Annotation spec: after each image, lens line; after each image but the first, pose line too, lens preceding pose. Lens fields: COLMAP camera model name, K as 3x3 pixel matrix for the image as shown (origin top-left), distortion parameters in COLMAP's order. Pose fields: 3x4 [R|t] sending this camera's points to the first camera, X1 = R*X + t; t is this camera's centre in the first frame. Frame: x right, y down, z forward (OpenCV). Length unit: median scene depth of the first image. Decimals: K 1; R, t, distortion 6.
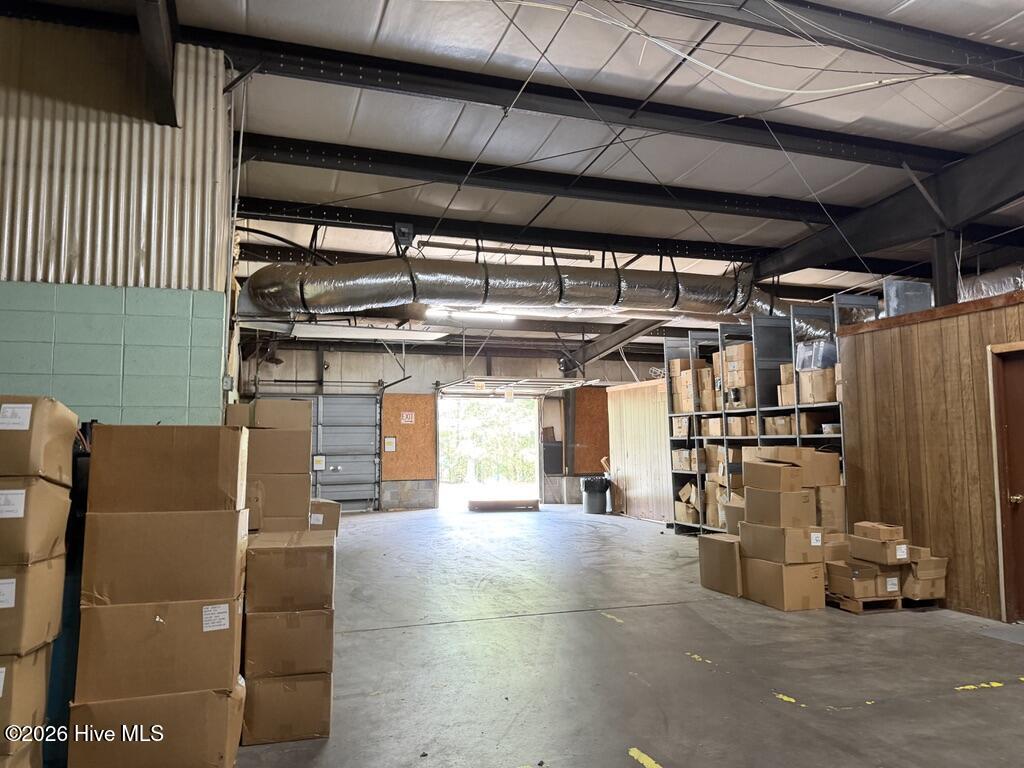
lens RADIAL K [[708.8, 0, 512.0], [0, 708.8, 384.0], [0, 0, 1]] dist [0.075057, -0.099348]
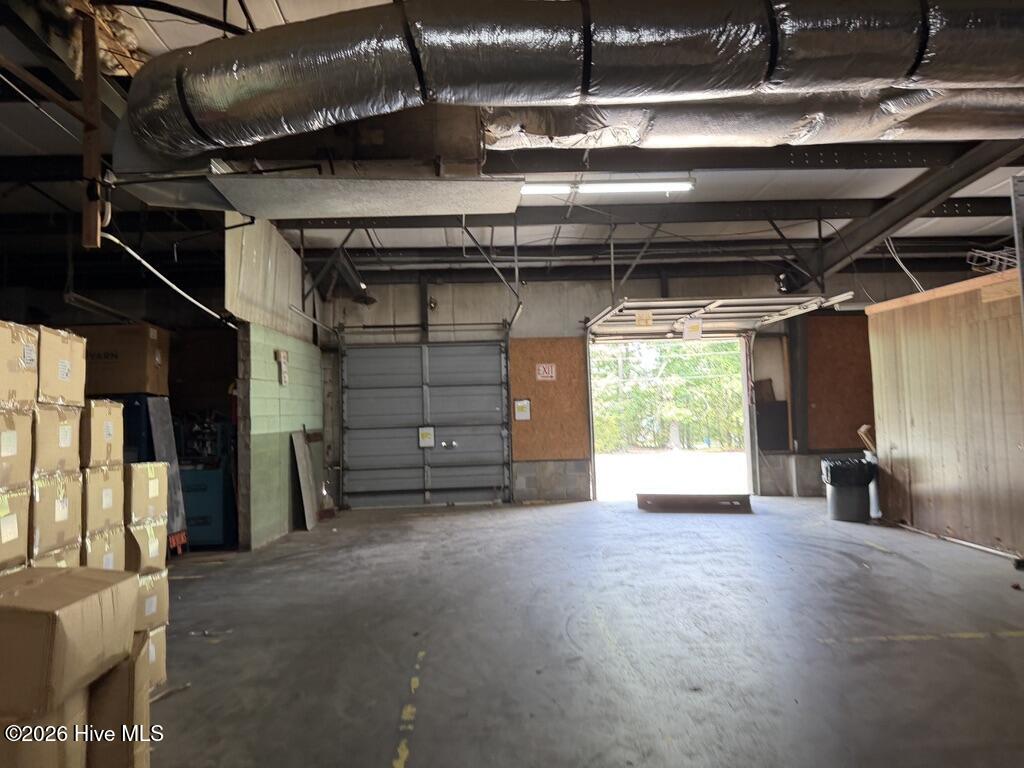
lens RADIAL K [[712.0, 0, 501.3], [0, 712.0, 371.3], [0, 0, 1]] dist [0.115336, -0.184353]
pose [[0.953197, -0.033382, -0.300502, 0.023434], [0.044156, 0.998600, 0.029134, 0.025298], [0.299109, -0.041039, 0.953336, 0.323367]]
